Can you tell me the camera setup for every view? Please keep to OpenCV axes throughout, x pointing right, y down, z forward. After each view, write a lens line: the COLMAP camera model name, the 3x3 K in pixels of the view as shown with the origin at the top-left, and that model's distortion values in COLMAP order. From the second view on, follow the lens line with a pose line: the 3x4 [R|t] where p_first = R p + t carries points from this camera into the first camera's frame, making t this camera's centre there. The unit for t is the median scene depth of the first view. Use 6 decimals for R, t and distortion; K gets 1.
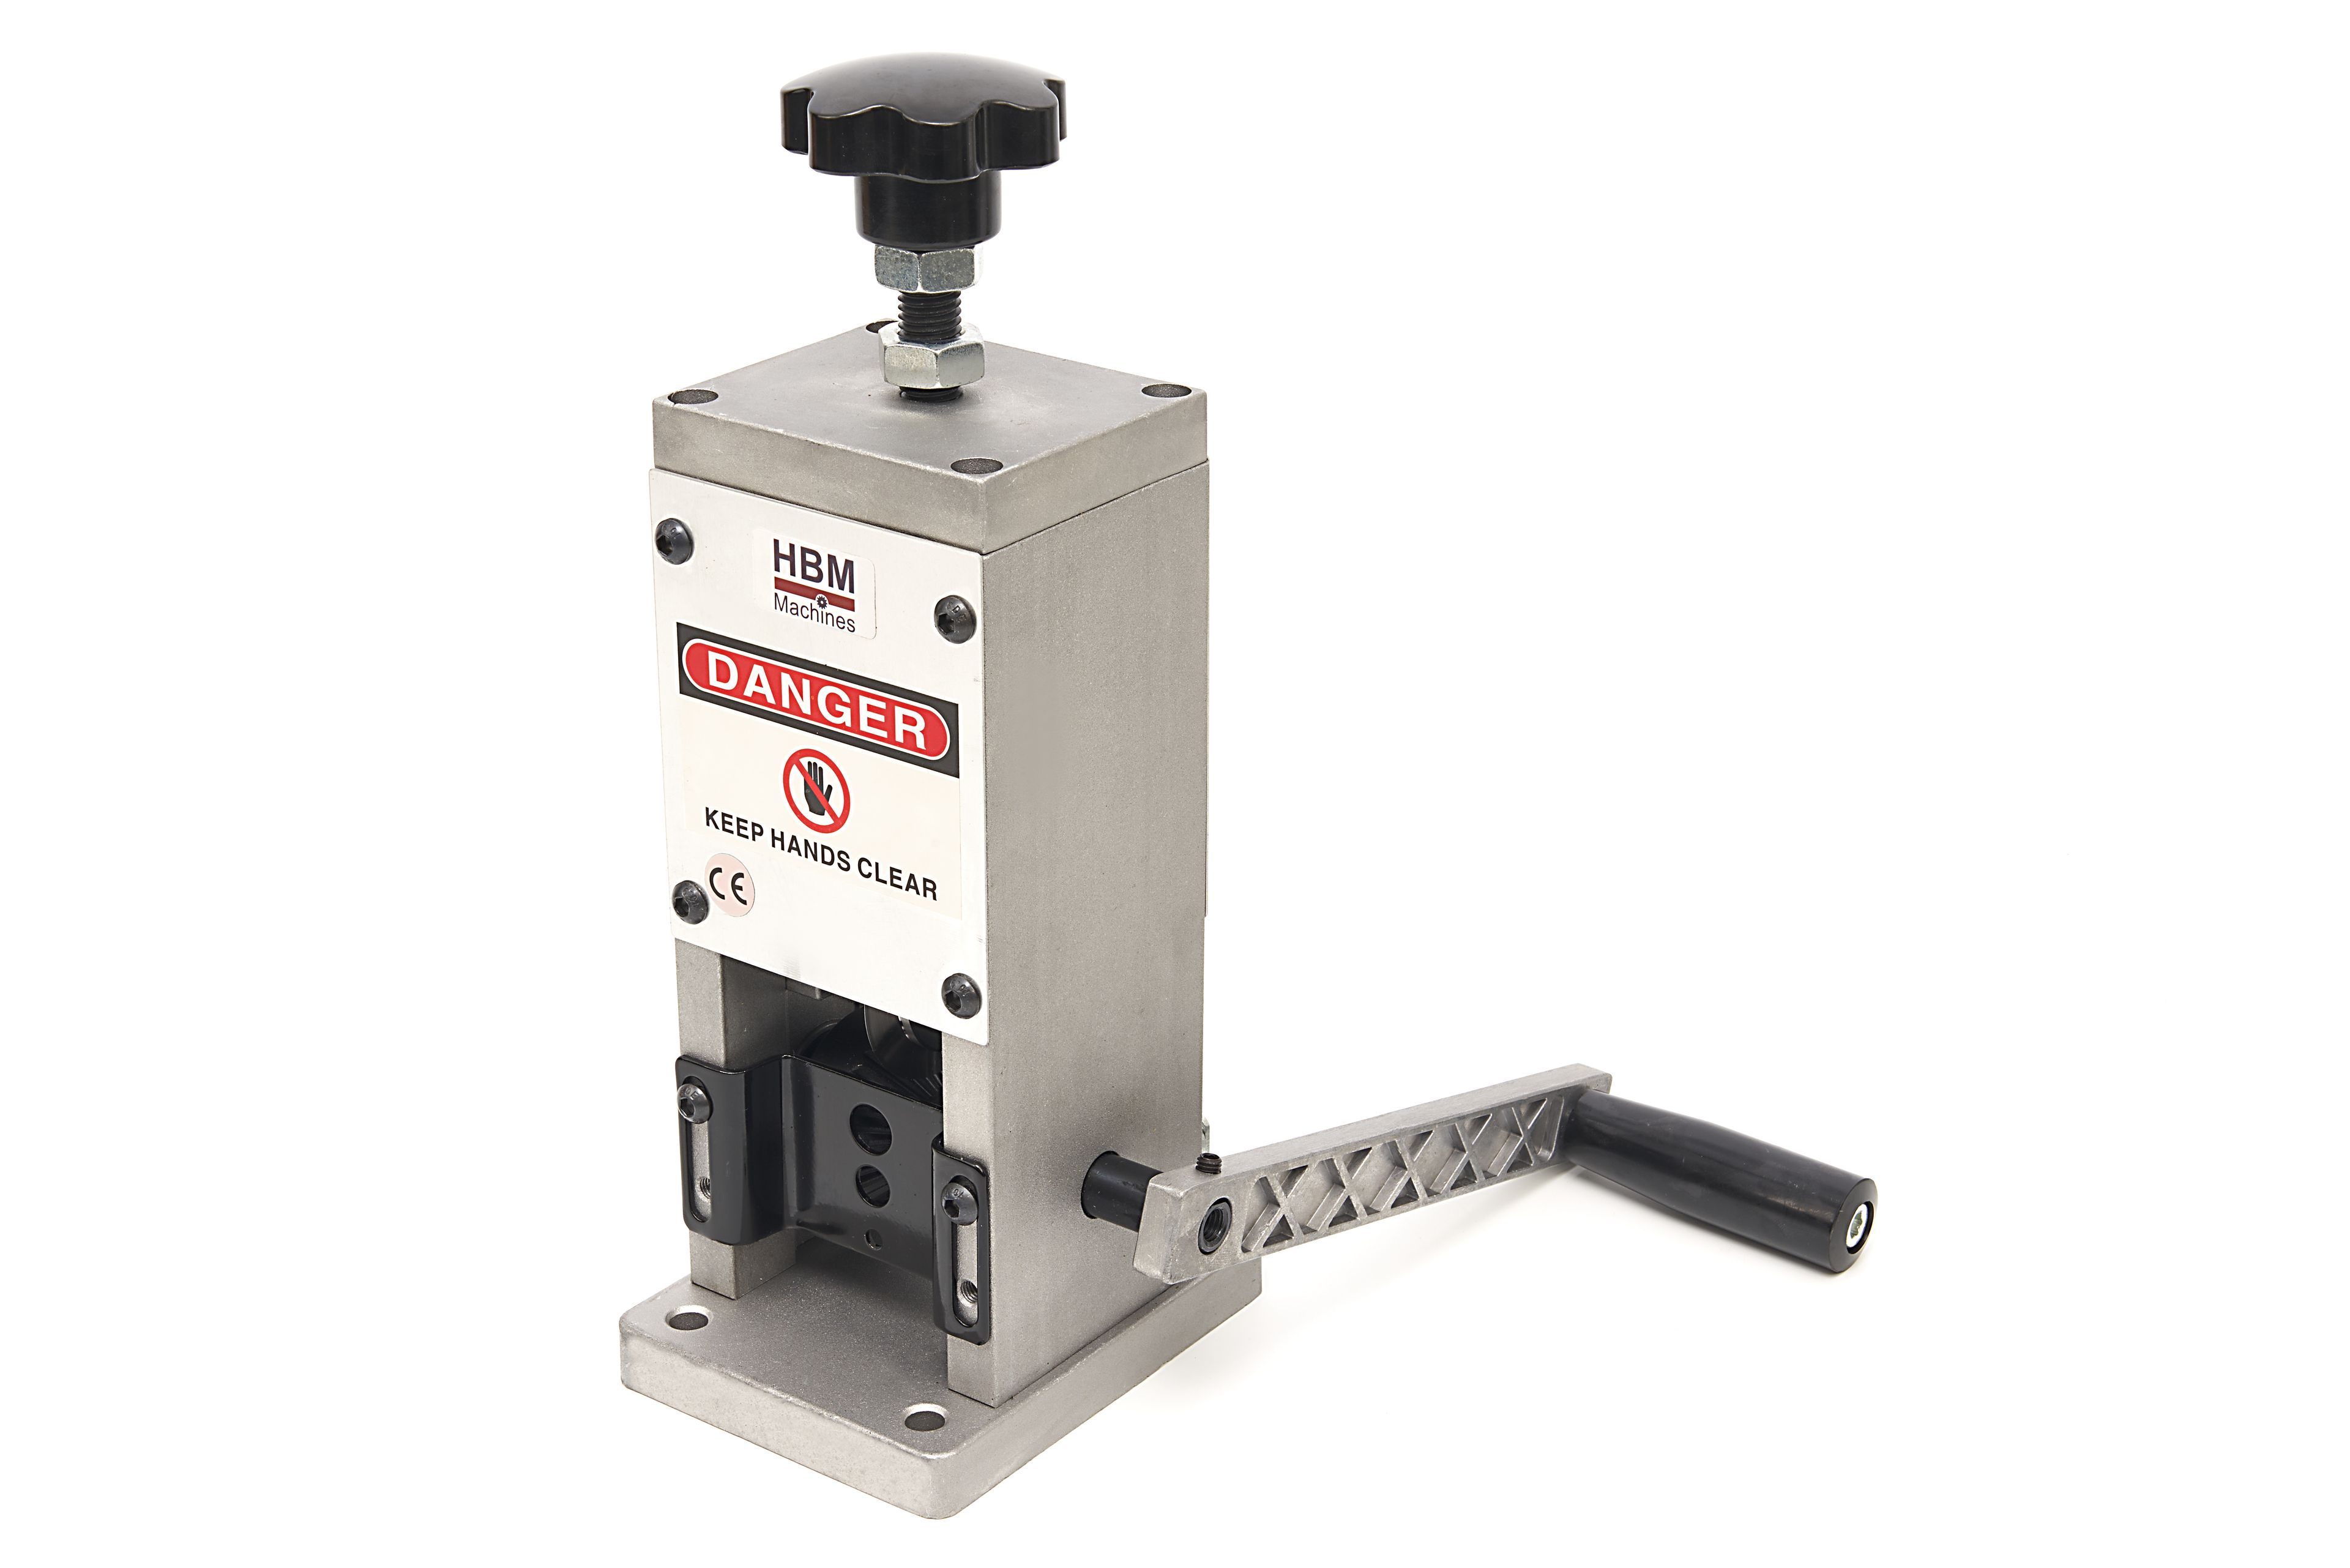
lens RADIAL K [[3937.9, 0, 1178.1], [0, 3937.9, 781.9], [0, 0, 1]] dist [0.004962, 0.000000]
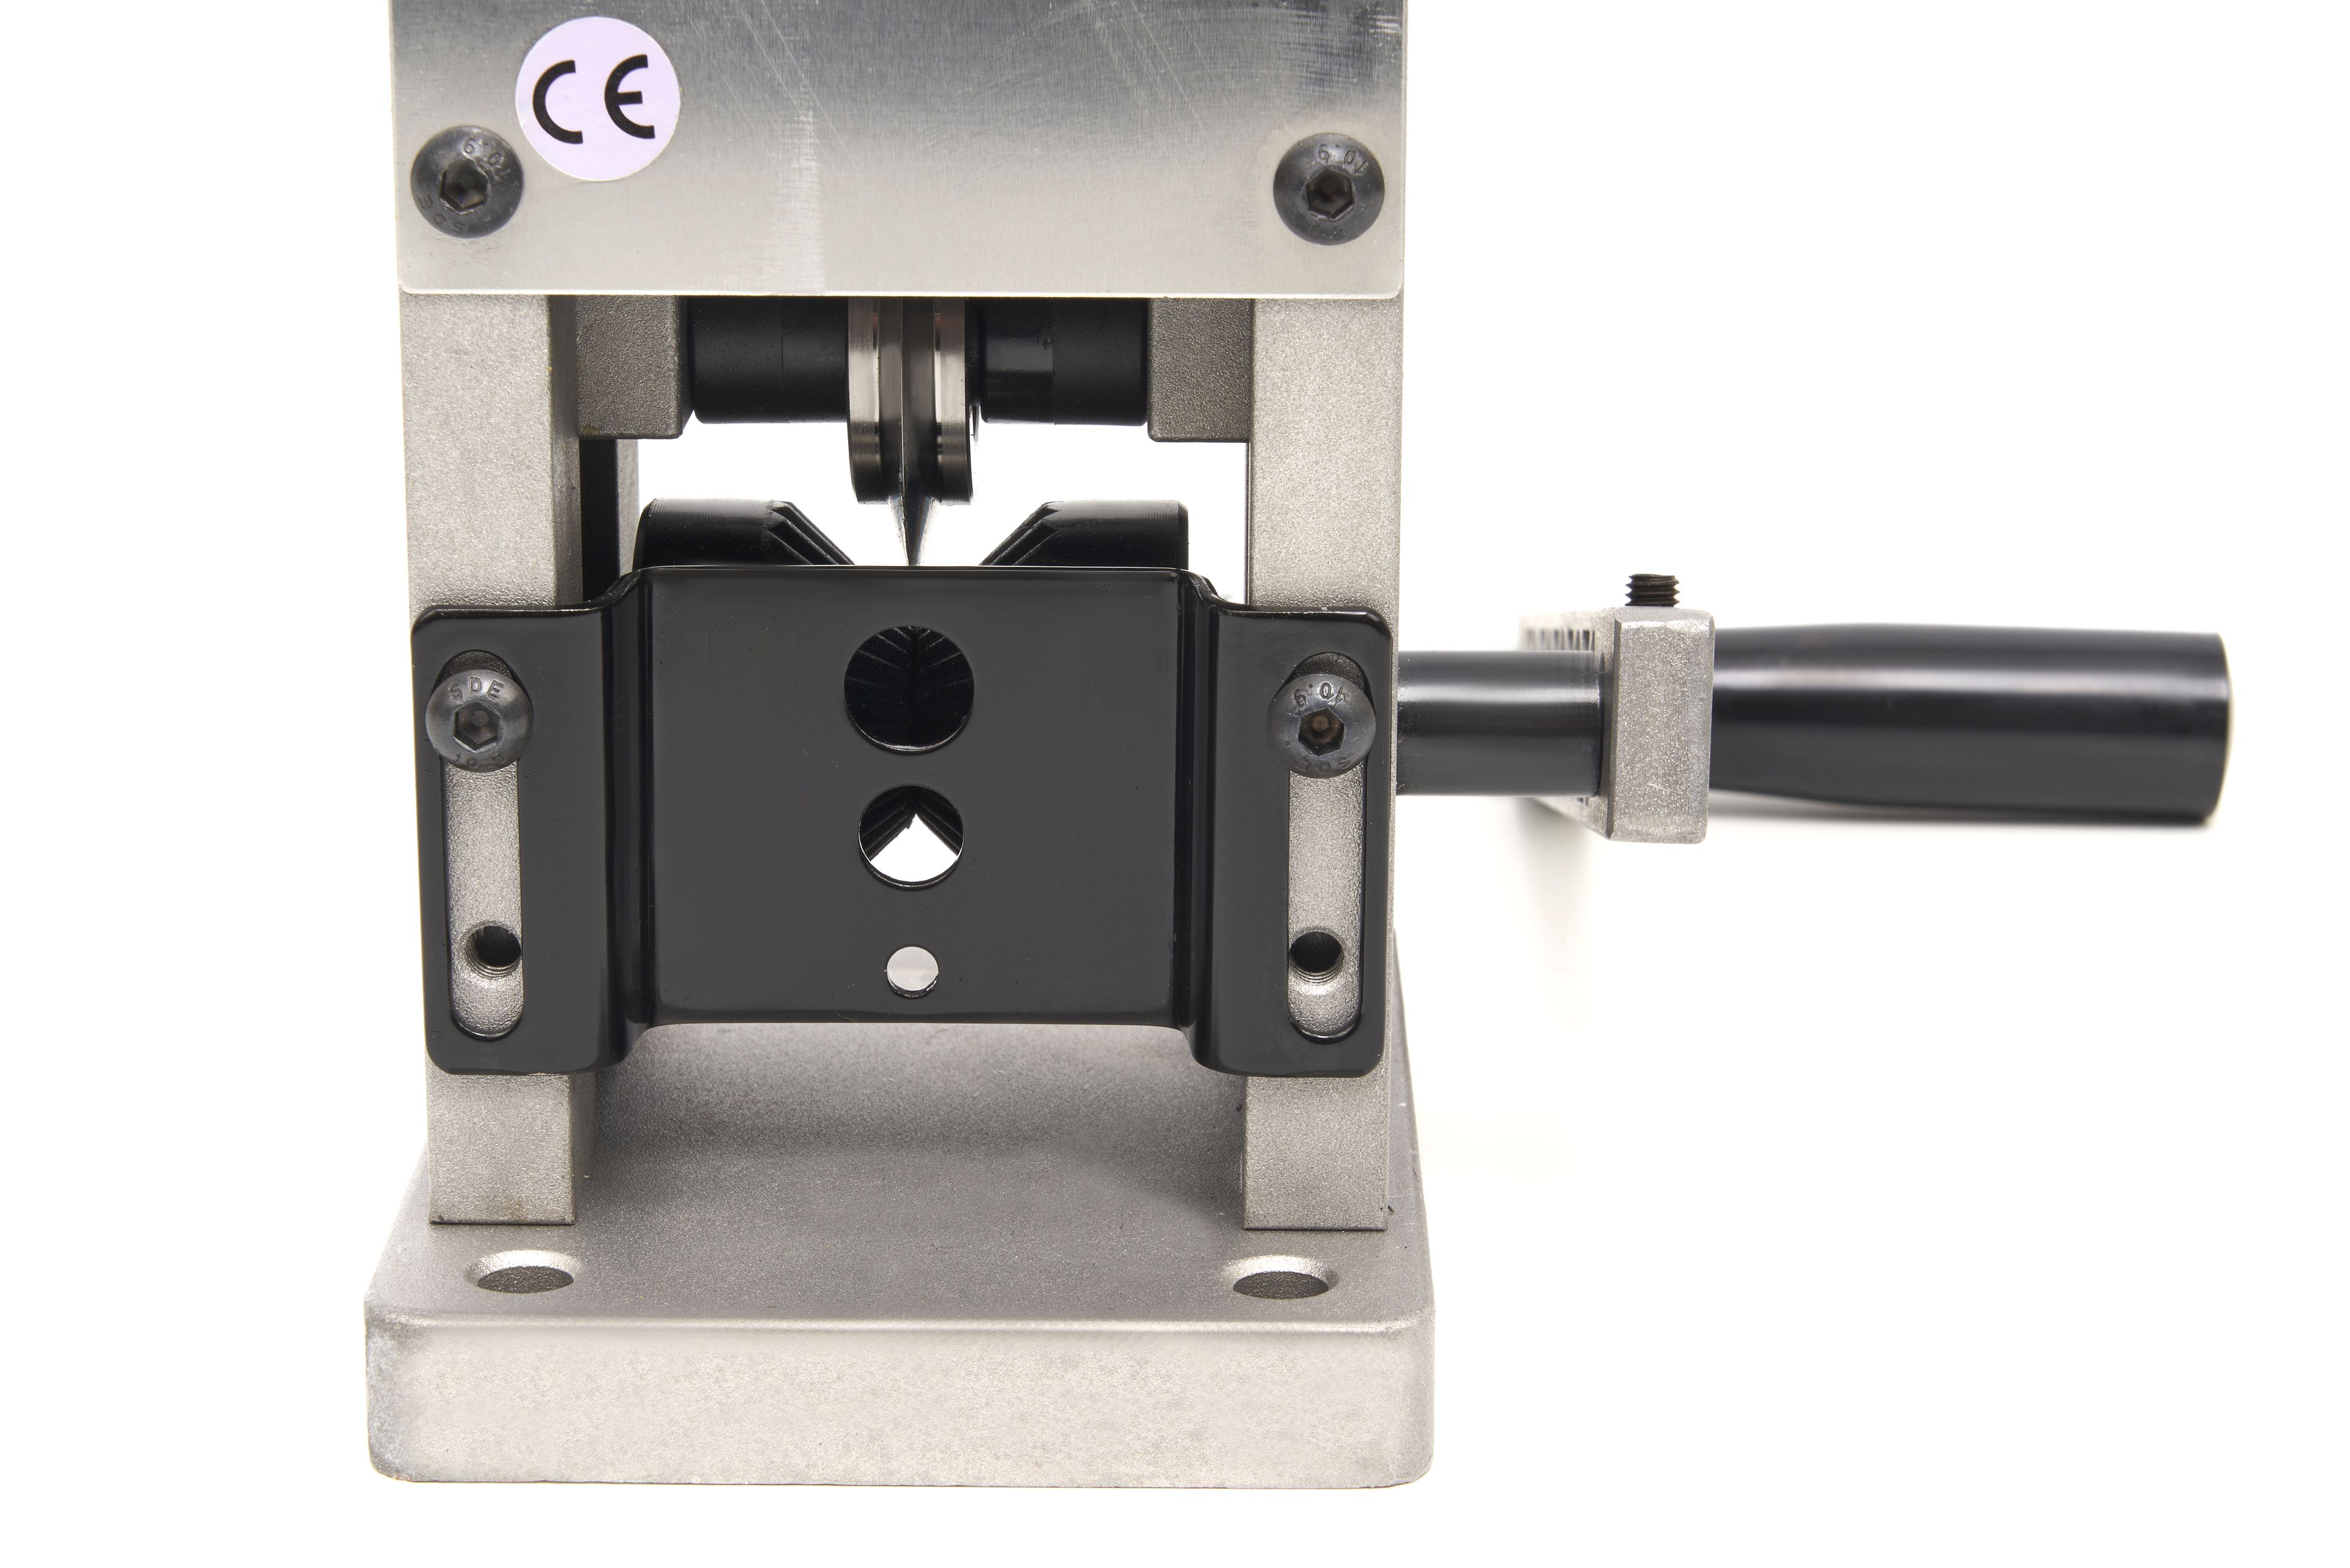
lens RADIAL K [[6148.4, 0, 1173.1], [0, 6148.4, 794.9], [0, 0, 1]] dist [0.101259, 0.000000]
pose [[0.818081, -0.170480, 0.549254, -0.436470], [0.231276, 0.971947, -0.042795, 0.139995], [-0.526550, 0.162039, 0.834559, 0.459016]]
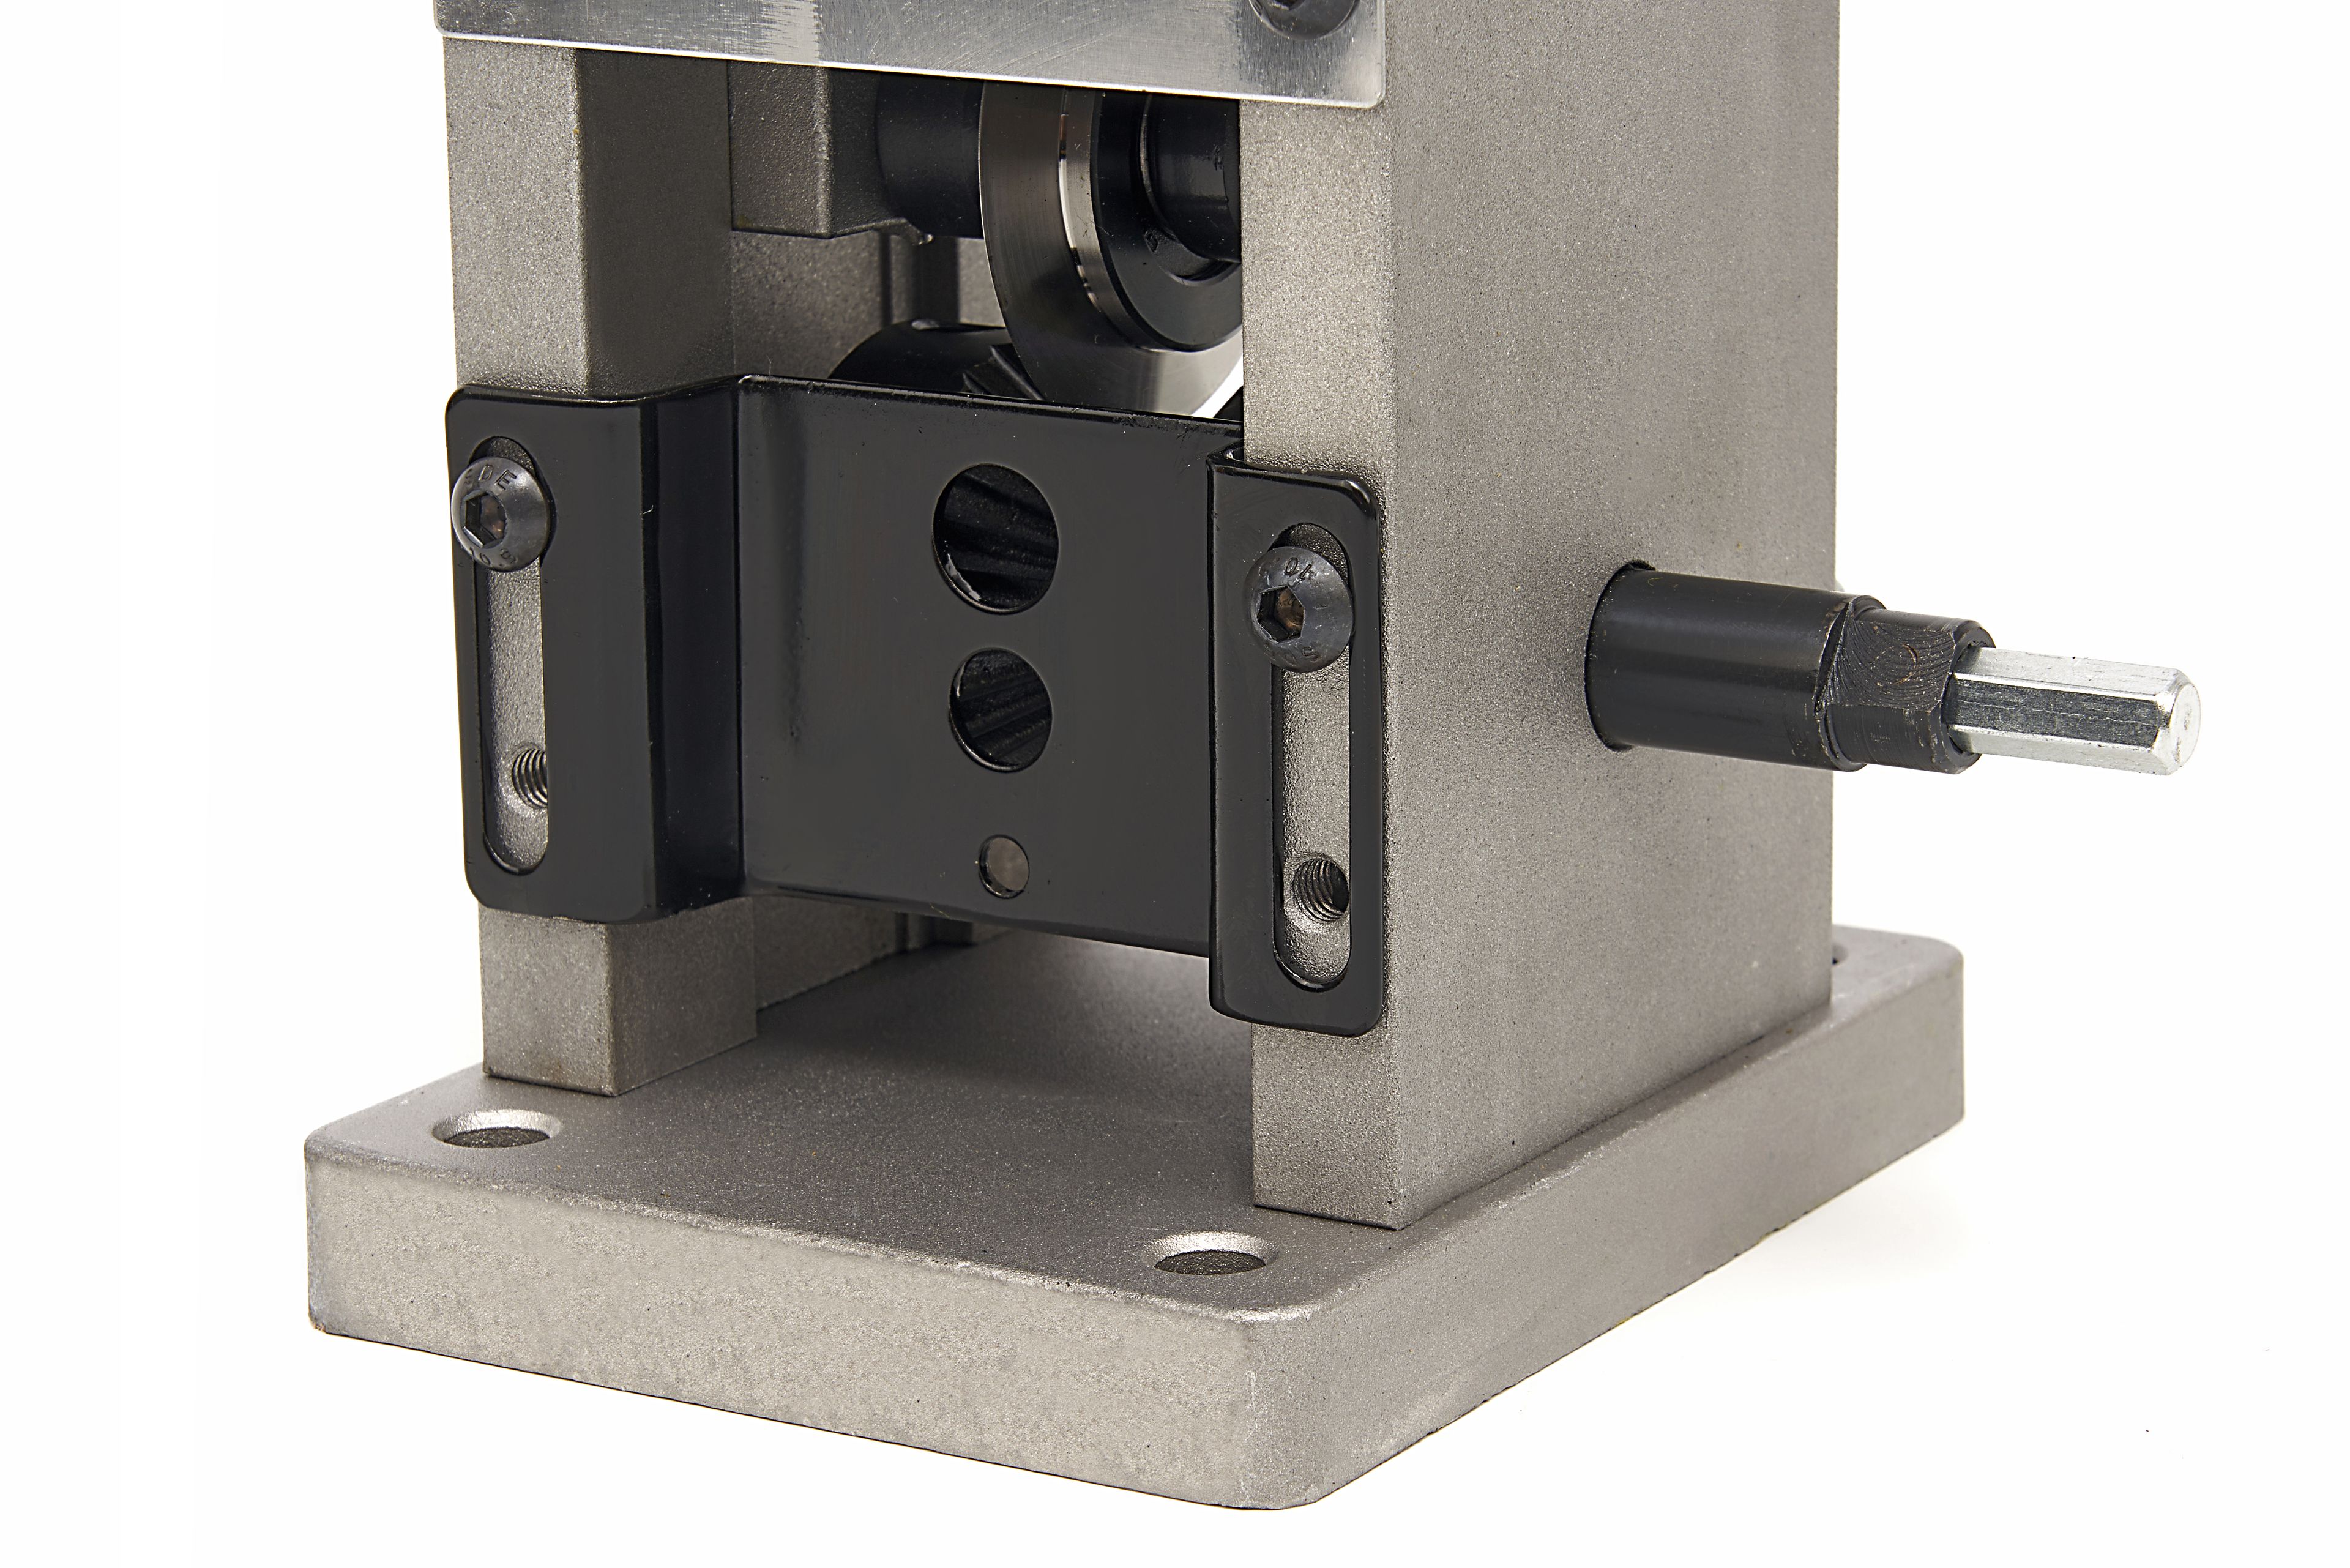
lens RADIAL K [[7100.3, 0, 1188.3], [0, 7100.3, 771.1], [0, 0, 1]] dist [0.008007, 0.000000]
pose [[0.996553, -0.040706, 0.072286, -0.113806], [0.051817, 0.985888, -0.159186, 0.226177], [-0.064786, 0.162383, 0.984599, 0.364633]]
